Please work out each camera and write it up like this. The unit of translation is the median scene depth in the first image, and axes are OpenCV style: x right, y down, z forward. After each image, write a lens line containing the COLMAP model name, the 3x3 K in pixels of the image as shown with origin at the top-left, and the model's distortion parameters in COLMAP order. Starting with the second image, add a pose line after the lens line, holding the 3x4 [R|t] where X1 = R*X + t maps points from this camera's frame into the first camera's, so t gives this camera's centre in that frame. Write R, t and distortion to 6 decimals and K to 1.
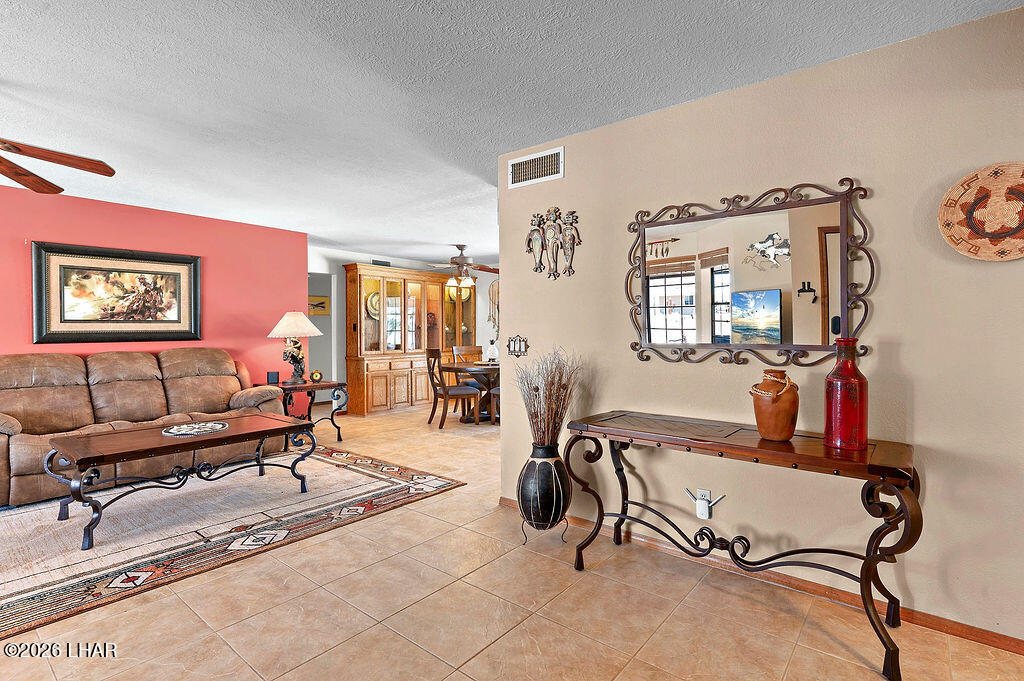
lens RADIAL K [[497.1, 0, 517.6], [0, 497.1, 335.4], [0, 0, 1]] dist [0.001555, -0.004882]
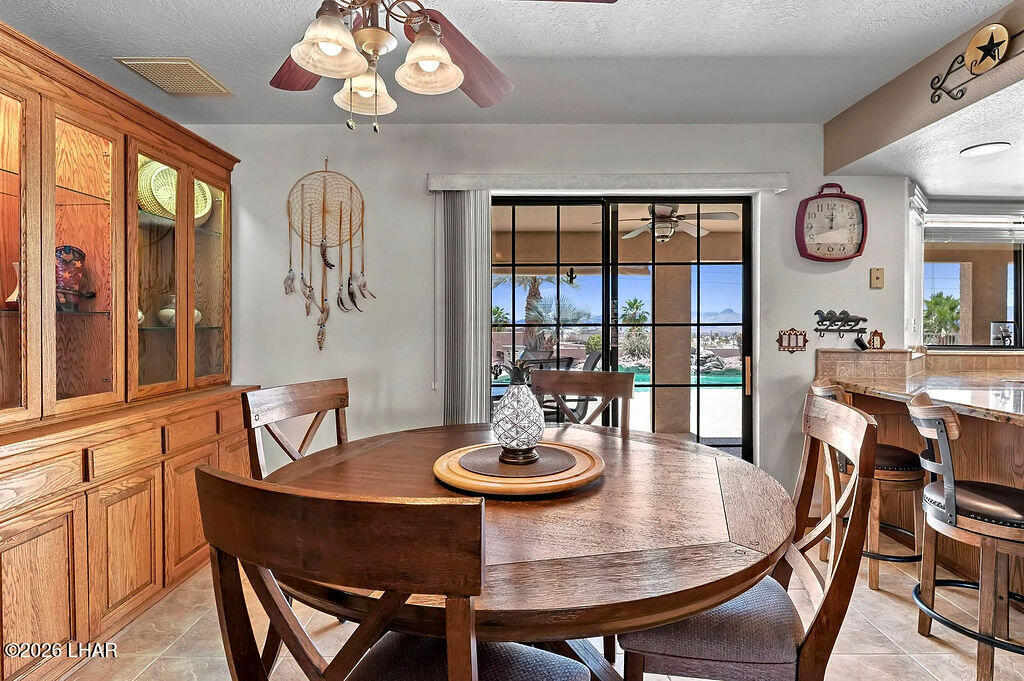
lens RADIAL K [[502.0, 0, 518.0], [0, 502.0, 324.4], [0, 0, 1]] dist [-0.001108, -0.001261]
pose [[0.778150, 0.001104, 0.628078, -0.359191], [0.001857, 0.999990, -0.004058, -0.014317], [-0.628076, 0.004324, 0.778140, 1.533158]]
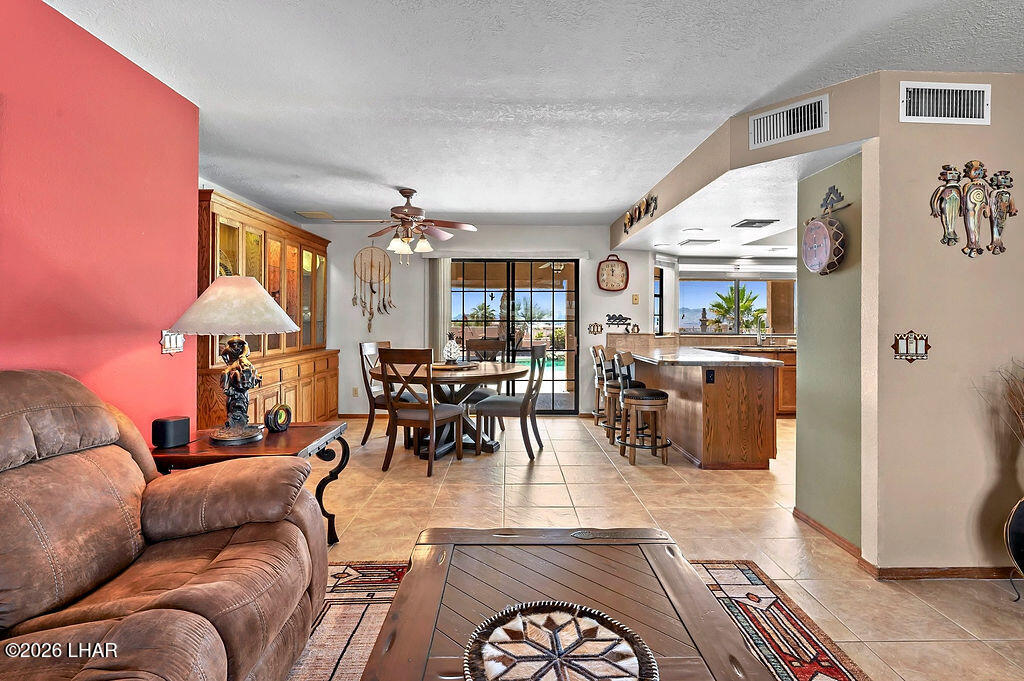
lens RADIAL K [[501.6, 0, 519.7], [0, 501.6, 314.8], [0, 0, 1]] dist [-0.001834, -0.001157]
pose [[0.763609, 0.011477, 0.645577, -0.804968], [-0.001493, 0.999871, -0.016010, -0.010062], [-0.645677, 0.011262, 0.763528, 0.743092]]
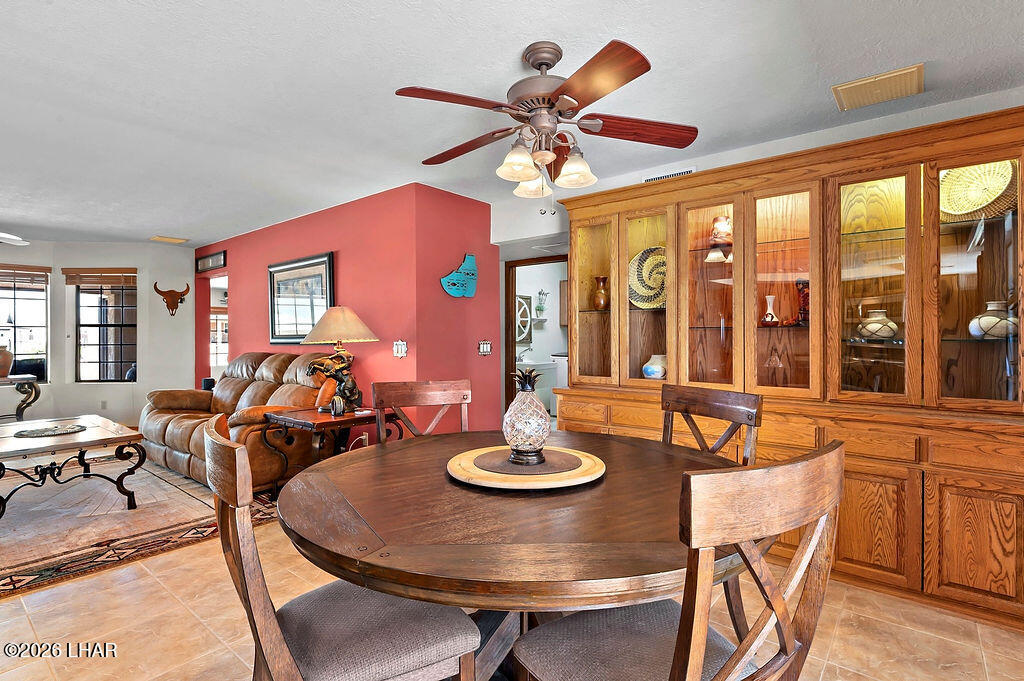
lens RADIAL K [[500.8, 0, 516.9], [0, 500.8, 331.5], [0, 0, 1]] dist [-0.004597, -0.001965]
pose [[-0.001072, -0.001431, -0.999998, 0.362858], [-0.004396, 0.999989, -0.001426, -0.020645], [0.999990, 0.004394, -0.001078, 1.849583]]
